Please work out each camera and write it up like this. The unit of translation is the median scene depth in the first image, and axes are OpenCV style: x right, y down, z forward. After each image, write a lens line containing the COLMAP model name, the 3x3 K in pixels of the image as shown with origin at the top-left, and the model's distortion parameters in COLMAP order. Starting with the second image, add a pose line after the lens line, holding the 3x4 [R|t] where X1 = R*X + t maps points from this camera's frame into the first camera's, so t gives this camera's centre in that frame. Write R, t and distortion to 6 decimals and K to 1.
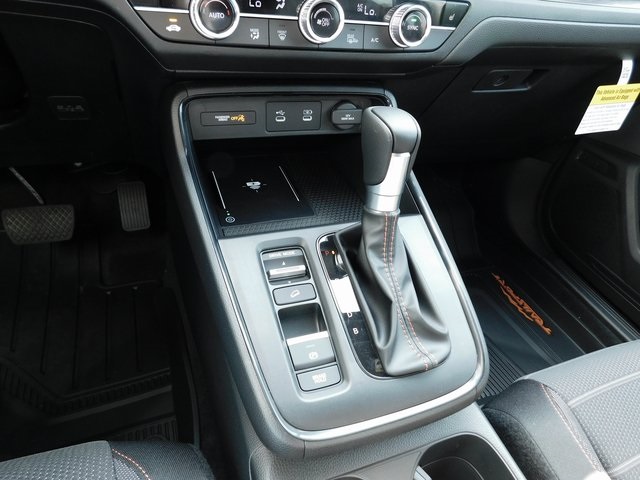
lens RADIAL K [[425.3, 0, 326.4], [0, 425.3, 239.4], [0, 0, 1]] dist [-0.056546, 0.046236]
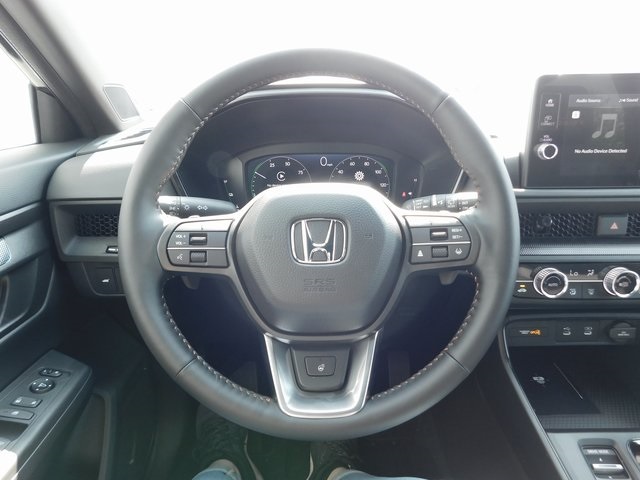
lens RADIAL K [[425.3, 0, 323.4], [0, 425.3, 238.6], [0, 0, 1]] dist [-0.056546, 0.046236]
pose [[0.922979, -0.007614, -0.384775, -0.388411], [-0.119261, 0.944928, -0.304775, -0.092815], [0.365905, 0.327190, 0.871241, -0.667548]]
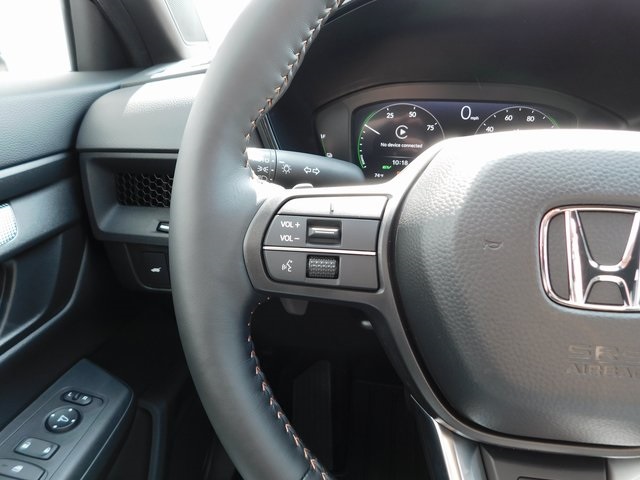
lens RADIAL K [[425.3, 0, 323.6], [0, 425.3, 239.9], [0, 0, 1]] dist [-0.056546, 0.046236]
pose [[0.867303, 0.077979, -0.491634, -0.814145], [-0.208857, 0.953519, -0.217212, -0.249030], [0.451844, 0.291070, 0.843276, -0.311550]]
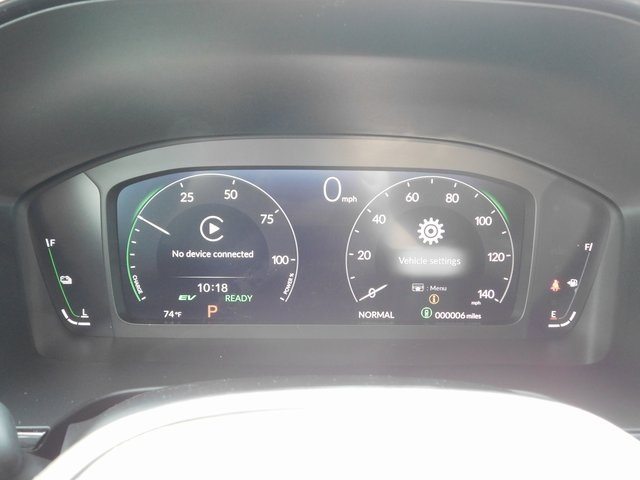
lens RADIAL K [[667.0, 0, 322.2], [0, 667.0, 241.5], [0, 0, 1]] dist [-0.025289, 0.000000]
pose [[0.935224, -0.015080, -0.353735, -0.743201], [-0.121304, 0.924977, -0.360143, -0.521086], [0.332627, 0.379724, 0.863231, -0.040510]]
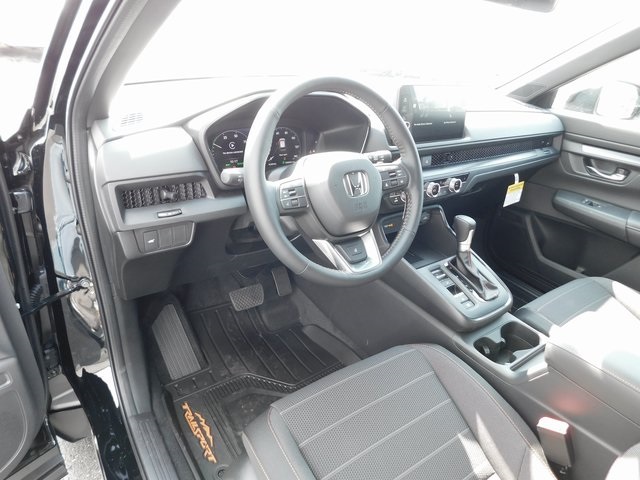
lens RADIAL K [[425.3, 0, 324.2], [0, 425.3, 238.6], [0, 0, 1]] dist [-0.056546, 0.046236]
pose [[0.965567, -0.158232, 0.206503, -1.340939], [0.192138, 0.968891, -0.155989, 0.119565], [-0.175396, 0.190295, 0.965932, -1.579815]]
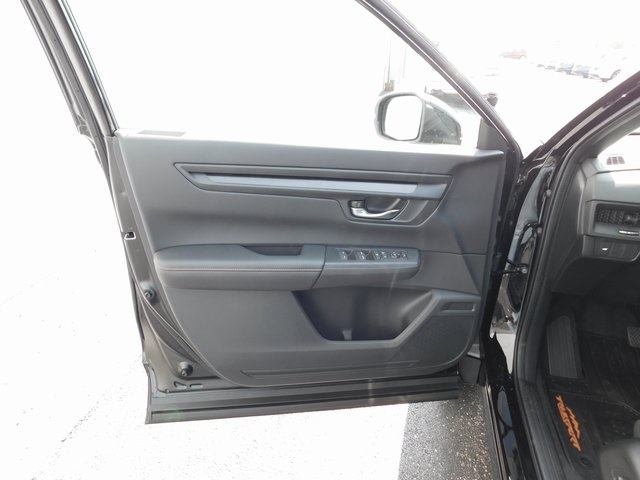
lens RADIAL K [[425.3, 0, 318.9], [0, 425.3, 239.1], [0, 0, 1]] dist [-0.056546, 0.046236]
pose [[0.827022, 0.121705, -0.548838, -1.756272], [-0.279614, 0.936010, -0.213779, 0.667569], [0.487700, 0.330263, 0.808131, -2.545994]]
